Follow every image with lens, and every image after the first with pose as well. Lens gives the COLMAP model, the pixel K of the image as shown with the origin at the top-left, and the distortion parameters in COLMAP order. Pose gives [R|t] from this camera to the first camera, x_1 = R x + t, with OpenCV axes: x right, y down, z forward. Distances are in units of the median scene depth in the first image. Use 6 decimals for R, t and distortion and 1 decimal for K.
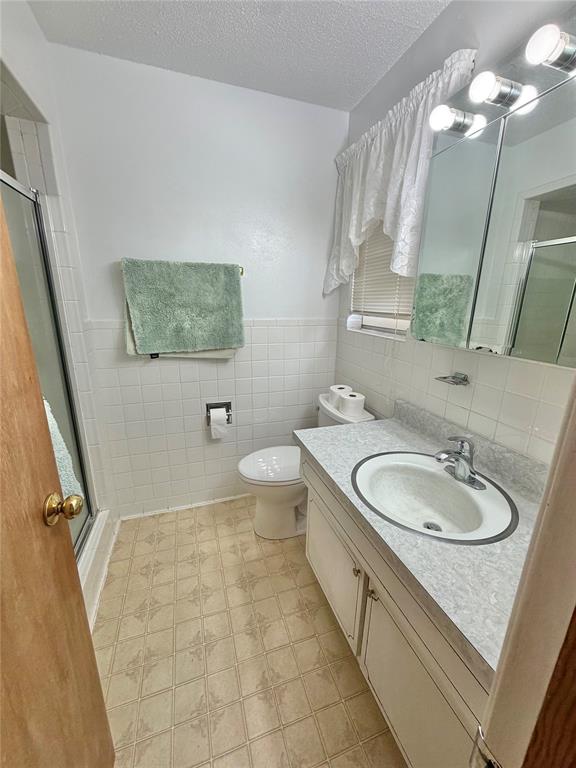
lens RADIAL K [[304.3, 0, 288.7], [0, 304.3, 383.6], [0, 0, 1]] dist [-0.001320, 0.000014]
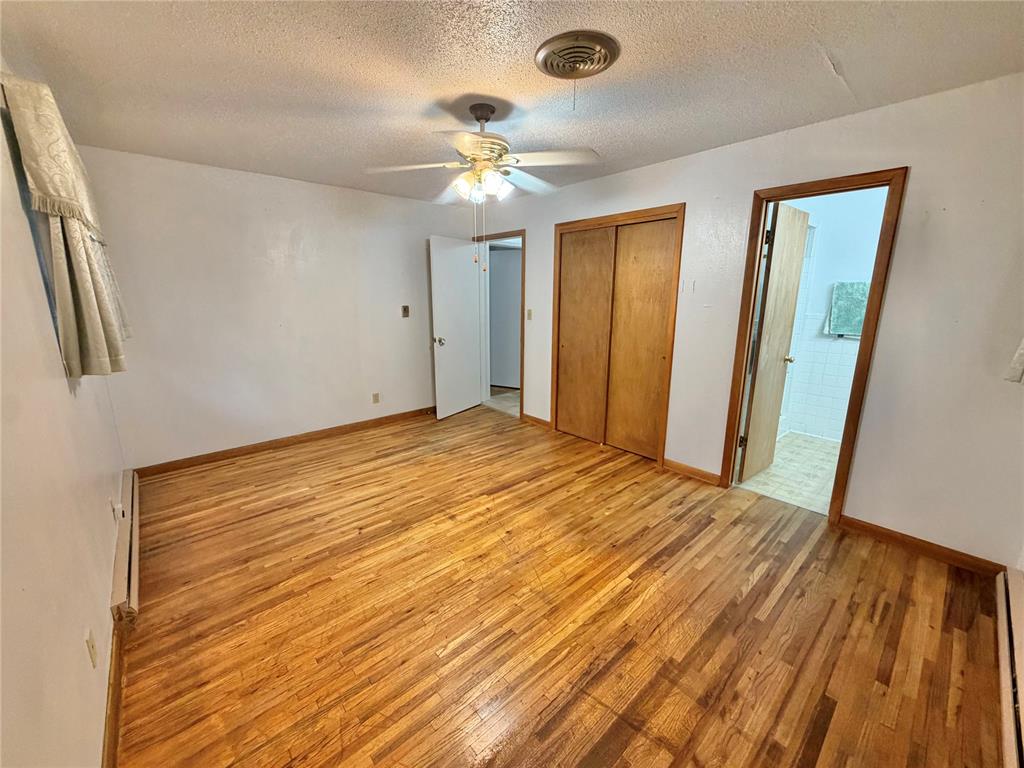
lens RADIAL K [[405.8, 0, 516.3], [0, 405.8, 379.2], [0, 0, 1]] dist [-0.001320, 0.000014]
pose [[0.382231, 0.184734, -0.905413, 0.997417], [-0.244692, 0.965072, 0.093607, 0.386763], [0.891081, 0.185767, 0.414083, -1.563660]]
